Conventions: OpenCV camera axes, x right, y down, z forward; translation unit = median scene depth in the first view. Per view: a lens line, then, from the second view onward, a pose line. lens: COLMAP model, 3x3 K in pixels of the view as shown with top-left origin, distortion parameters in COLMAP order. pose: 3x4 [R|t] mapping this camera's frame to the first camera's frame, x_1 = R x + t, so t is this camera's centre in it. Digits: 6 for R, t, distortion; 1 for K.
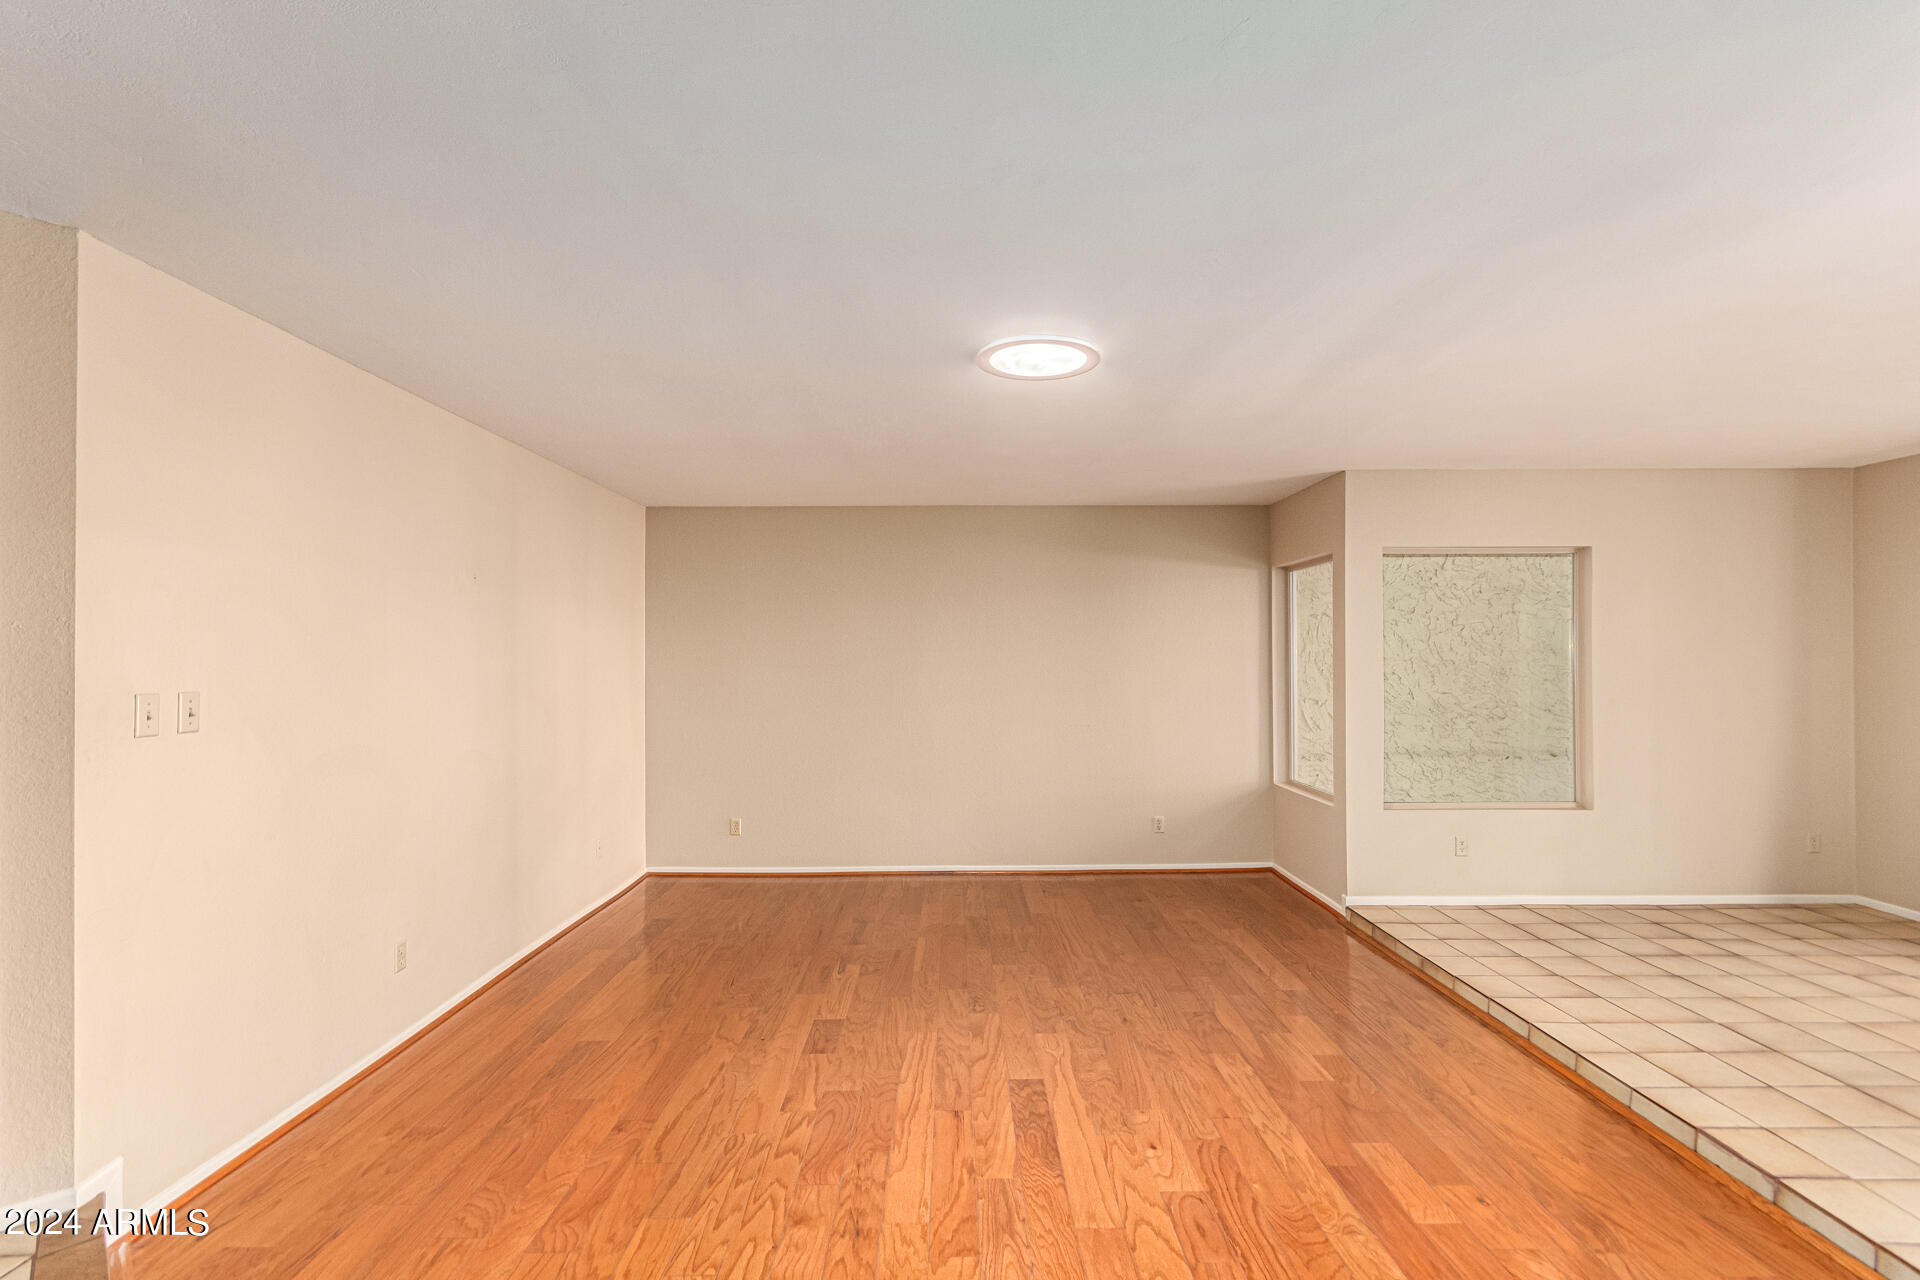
lens RADIAL K [[889.7, 0, 959.8], [0, 889.7, 650.5], [0, 0, 1]] dist [0.002574, 0.001907]
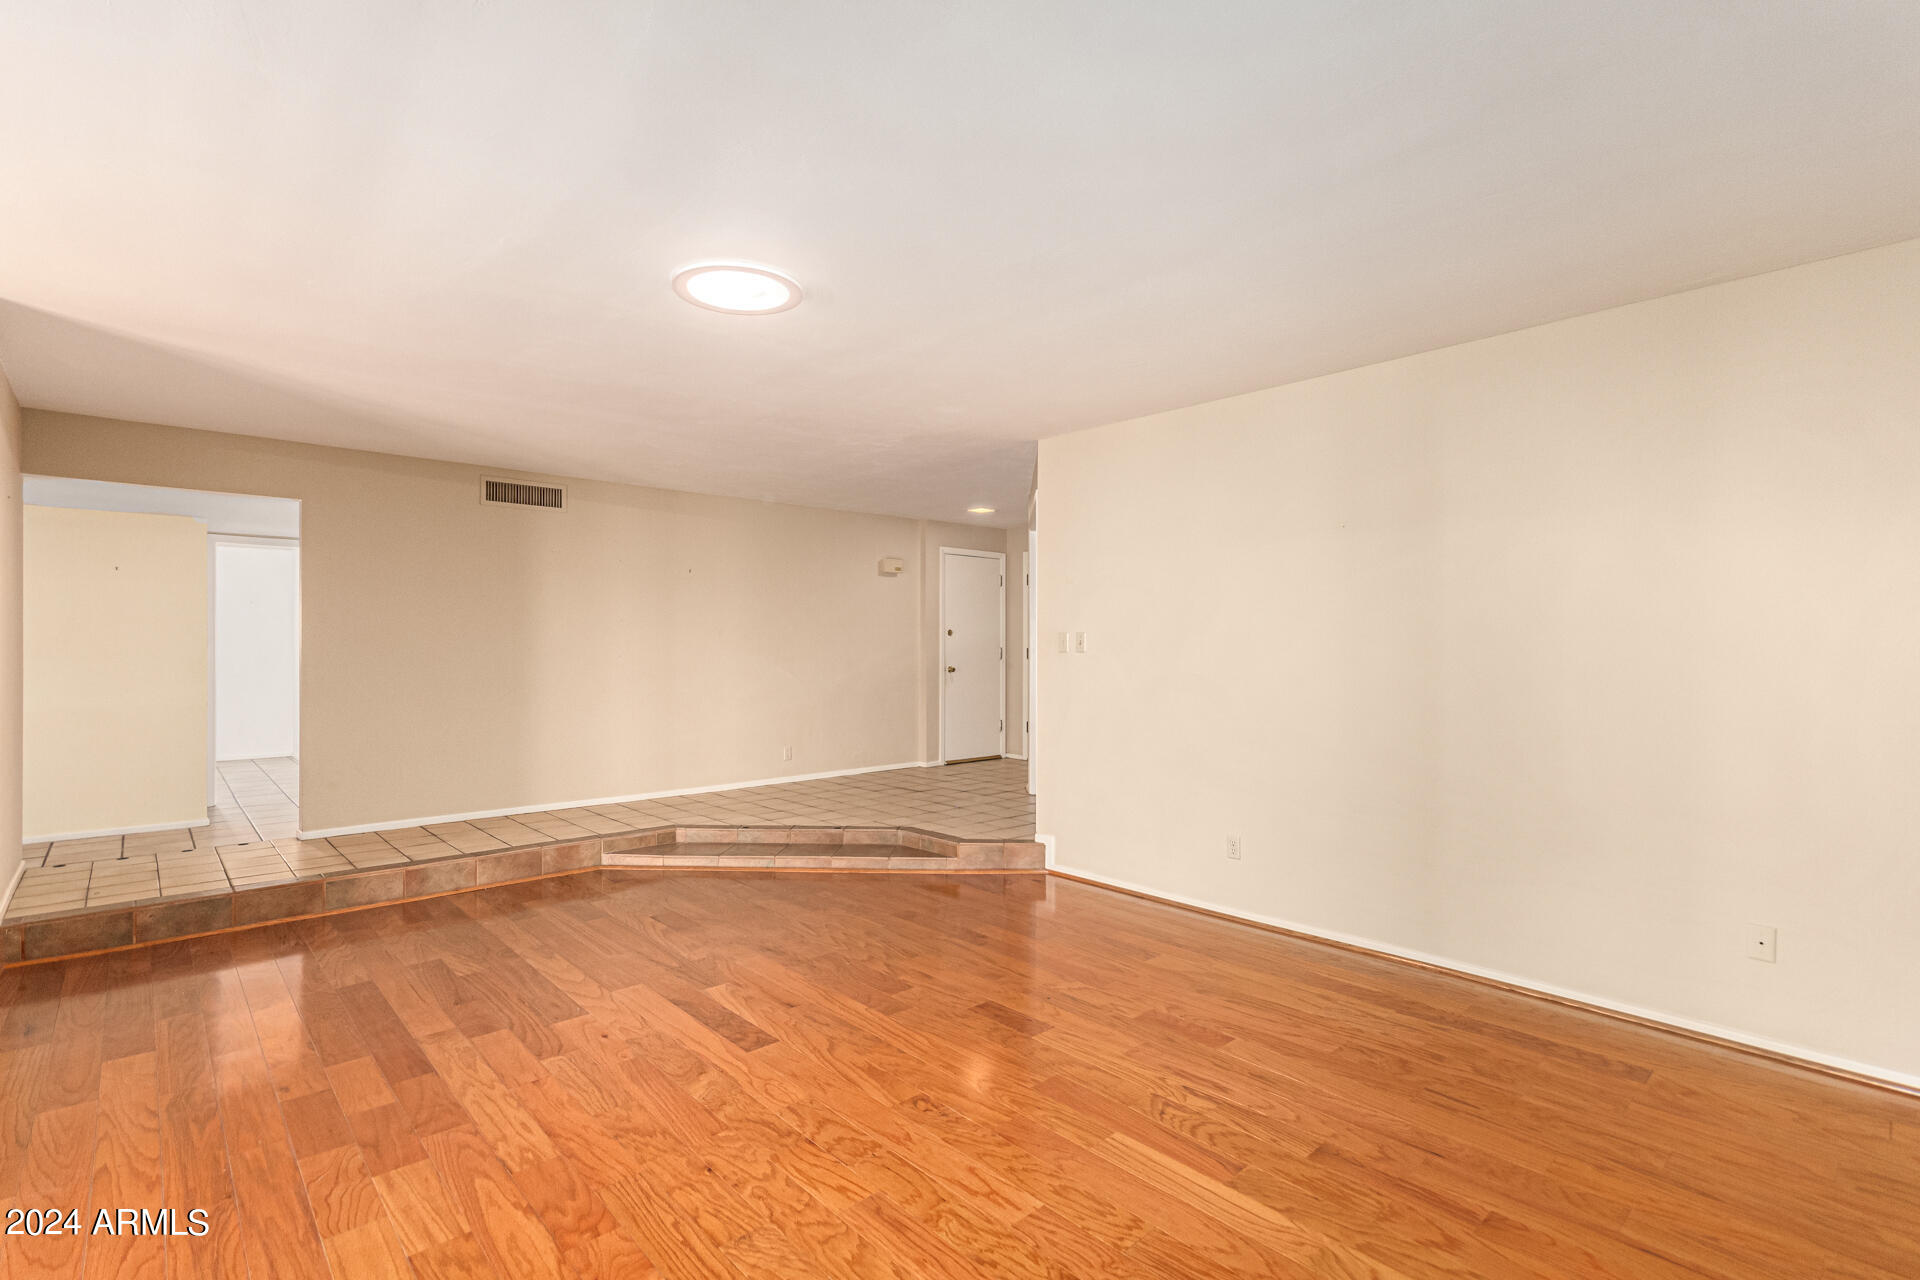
lens RADIAL K [[889.7, 0, 967.8], [0, 889.7, 652.7], [0, 0, 1]] dist [0.002574, 0.001907]
pose [[-0.735746, 0.008512, -0.677204, 0.504614], [0.008292, 0.999959, 0.003560, 0.061279], [0.677207, -0.002997, -0.735786, 1.695094]]
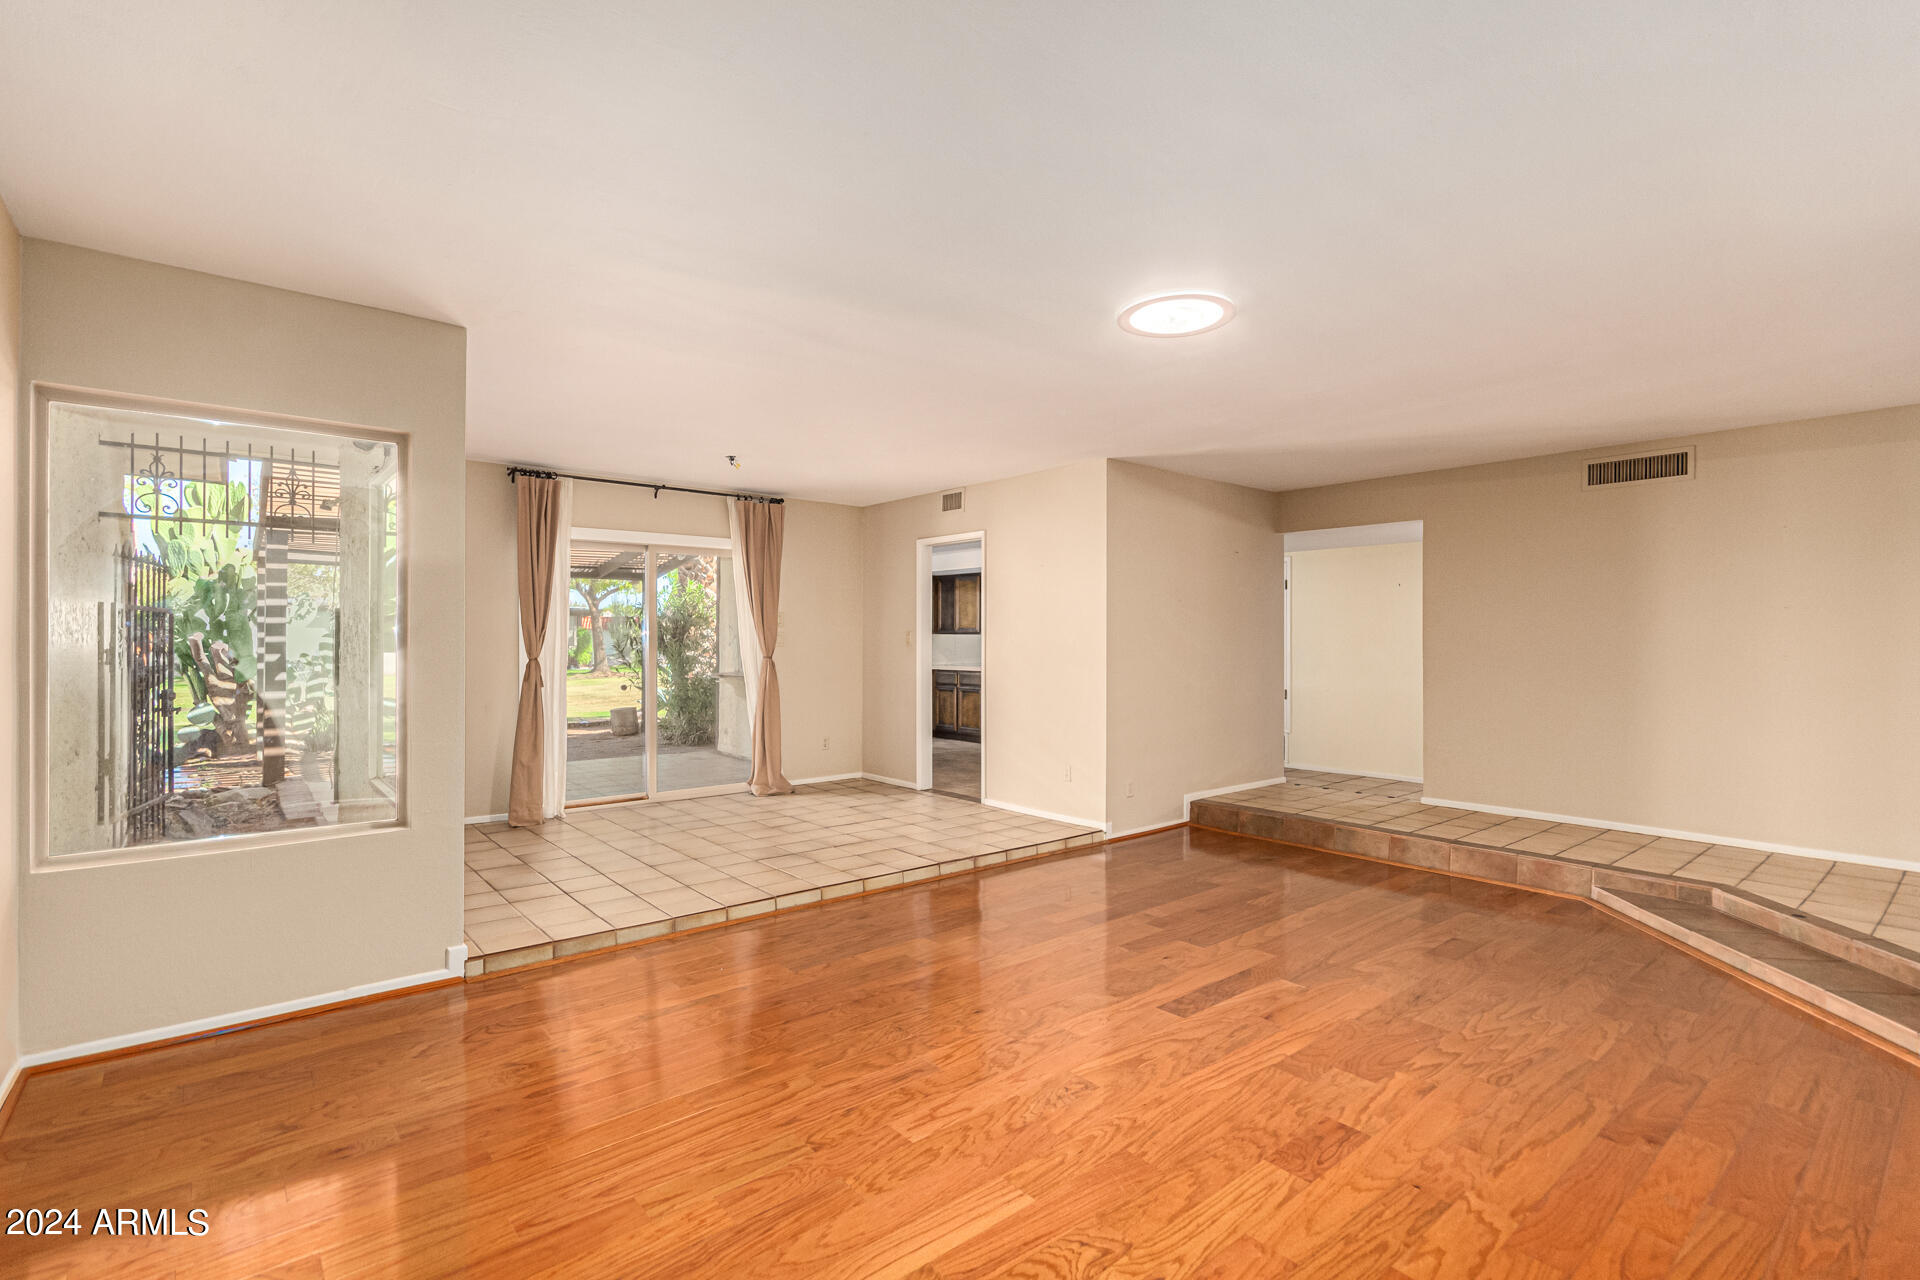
lens RADIAL K [[889.7, 0, 969.5], [0, 889.7, 645.1], [0, 0, 1]] dist [0.002574, 0.001907]
pose [[-0.641691, 0.001406, 0.766962, -0.511424], [-0.004303, 0.999976, -0.005434, 0.066641], [-0.766951, -0.006787, -0.641670, 1.684874]]
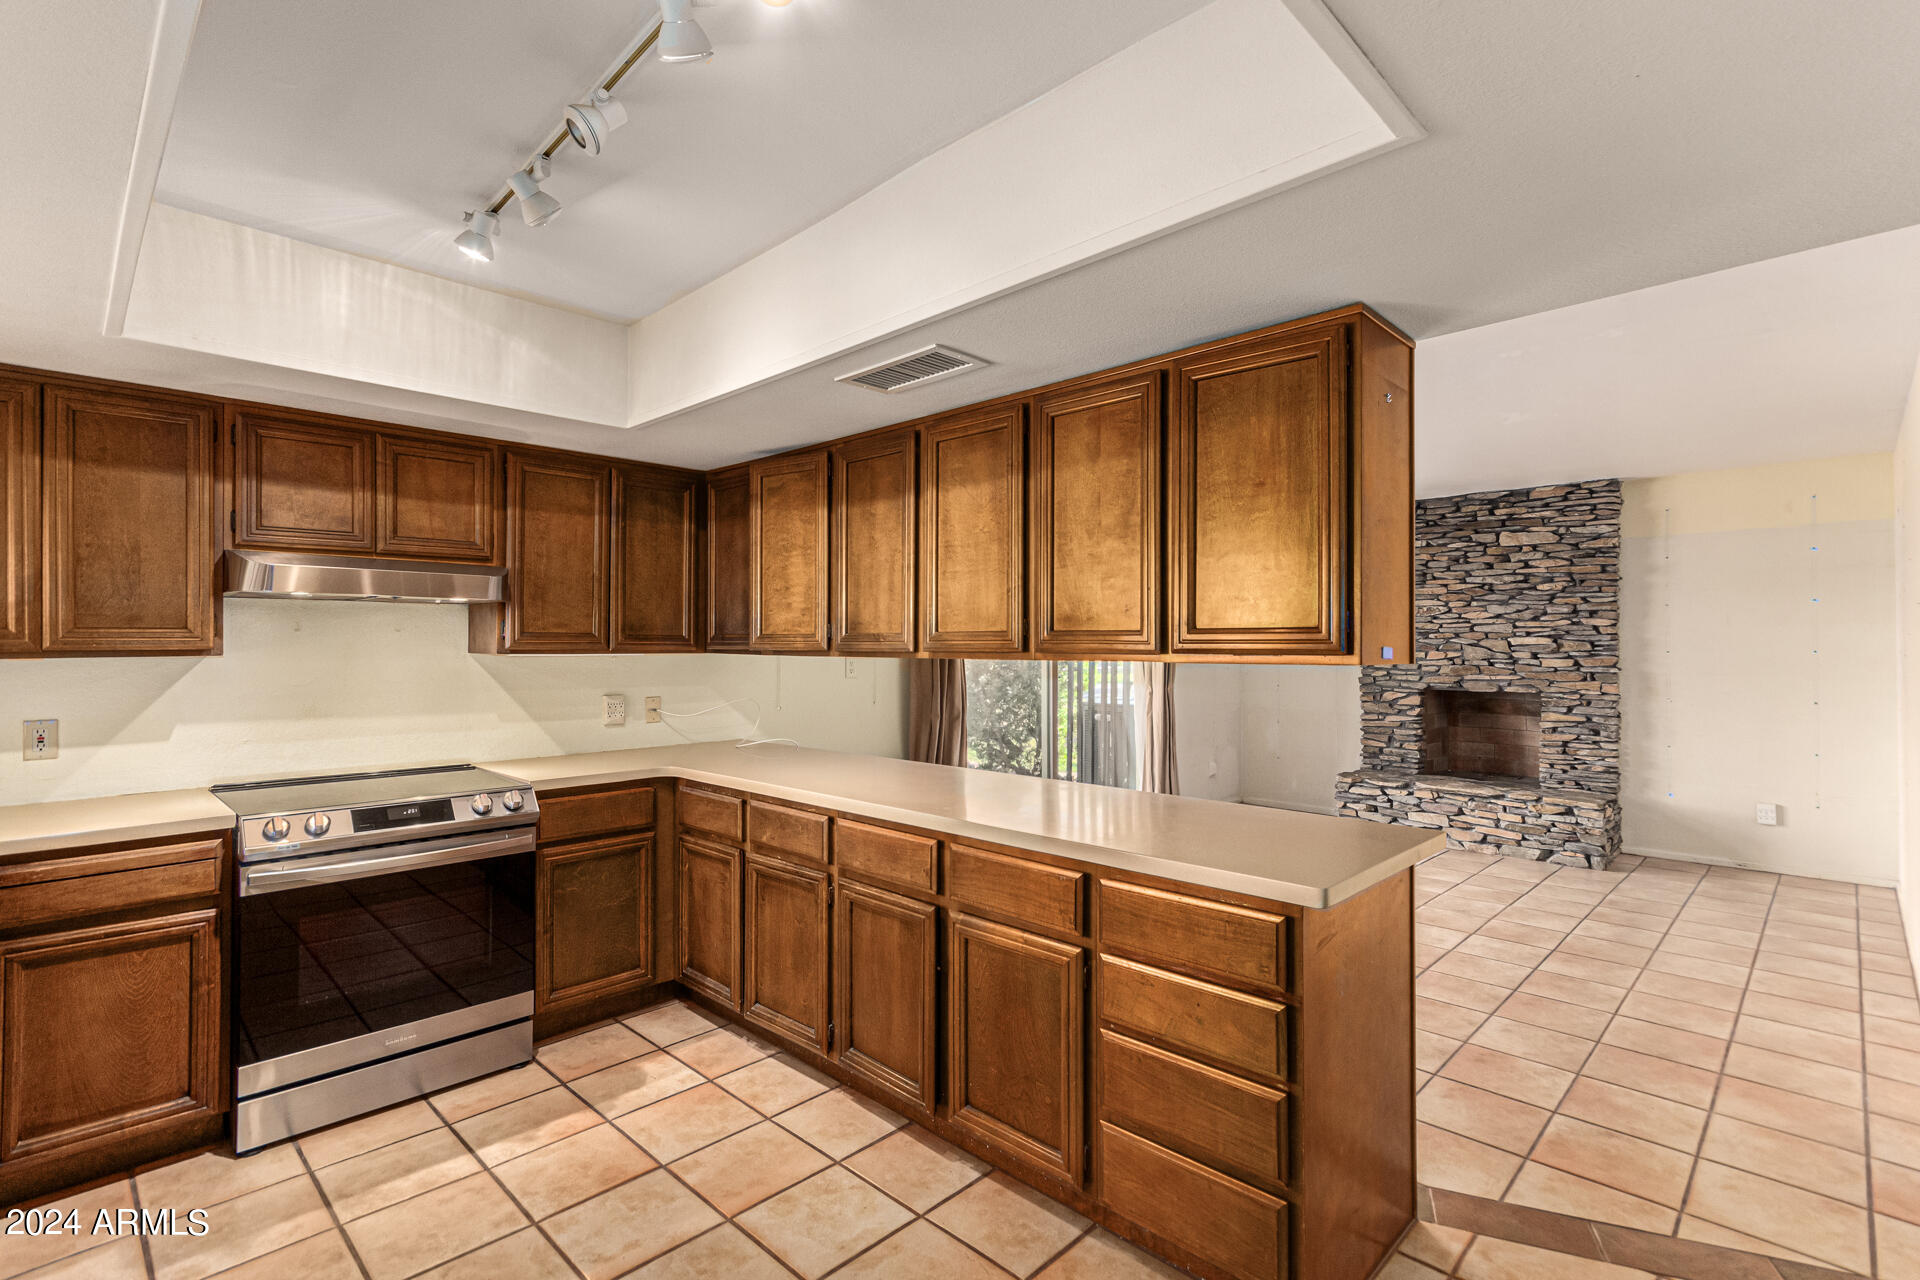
lens RADIAL K [[889.7, 0, 969.7], [0, 889.7, 635.6], [0, 0, 1]] dist [0.002574, 0.001907]
pose [[-0.713871, 0.010292, 0.700202, 1.196324], [-0.005009, 0.999791, -0.019802, 0.003592], [-0.700260, -0.017643, -0.713670, 0.137236]]
